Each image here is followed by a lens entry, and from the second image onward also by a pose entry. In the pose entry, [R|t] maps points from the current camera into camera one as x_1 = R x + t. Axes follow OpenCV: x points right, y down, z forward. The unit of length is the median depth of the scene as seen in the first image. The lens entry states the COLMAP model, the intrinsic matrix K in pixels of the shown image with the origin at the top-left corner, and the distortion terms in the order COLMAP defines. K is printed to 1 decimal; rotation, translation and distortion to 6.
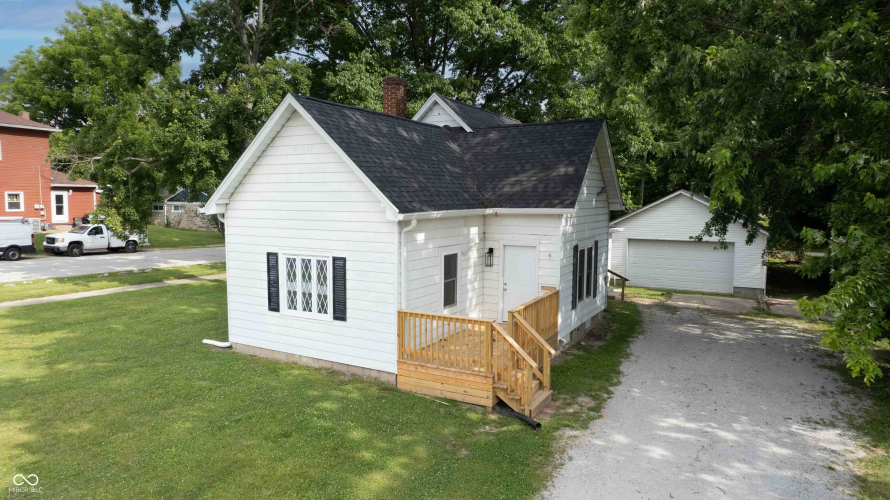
lens RADIAL K [[550.5, 0, 433.4], [0, 550.5, 255.2], [0, 0, 1]] dist [-0.004566, -0.000265]
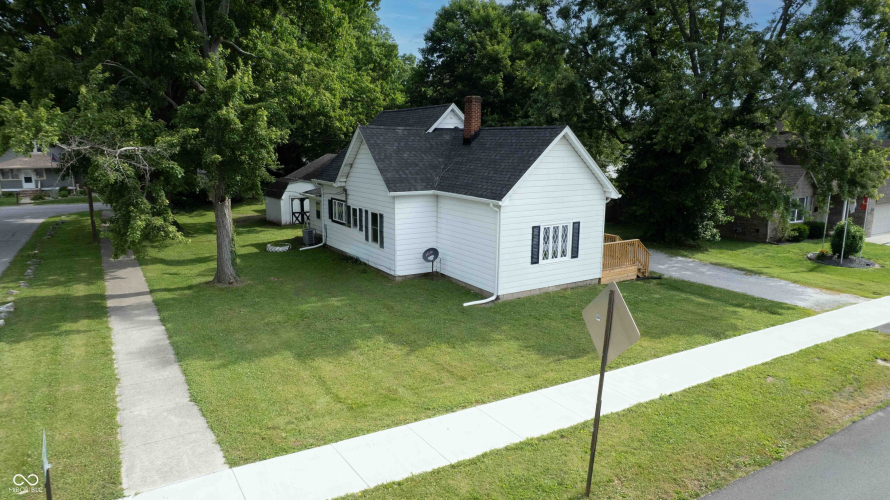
lens RADIAL K [[584.4, 0, 445.0], [0, 584.4, 250.0], [0, 0, 1]] dist [0.000806, -0.000301]
pose [[0.470019, -0.170385, 0.866055, -1.616313], [0.084001, 0.985373, 0.148271, -0.177586], [-0.878650, 0.003060, 0.477457, 0.392356]]
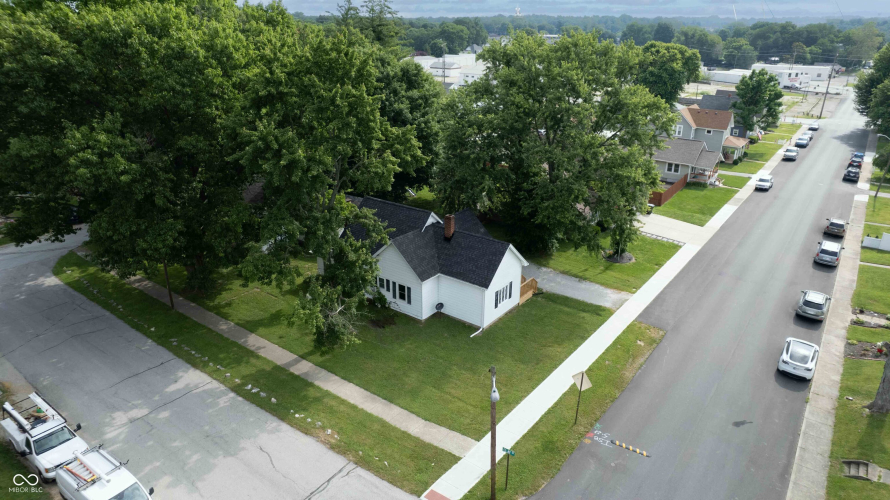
lens RADIAL K [[584.4, 0, 445.0], [0, 584.4, 250.0], [0, 0, 1]] dist [0.000806, -0.000301]
pose [[0.120441, -0.383568, 0.915625, -2.879079], [0.093571, 0.922619, 0.374190, -1.303830], [-0.988301, 0.040608, 0.147012, 0.700542]]
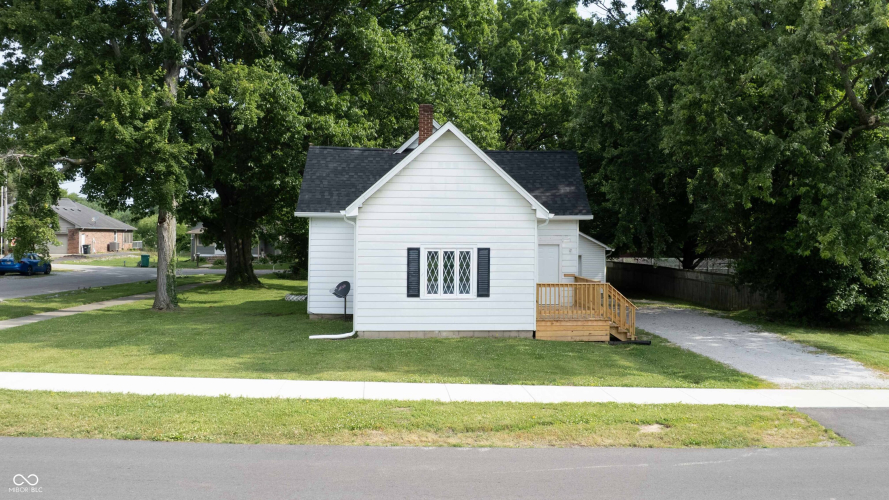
lens RADIAL K [[728.1, 0, 444.5], [0, 728.1, 250.0], [0, 0, 1]] dist [-0.001300, -0.000617]
pose [[0.845174, -0.010082, 0.534396, -0.958811], [0.052062, 0.996621, -0.063535, 0.092695], [-0.531949, 0.081520, 0.842843, -0.336344]]
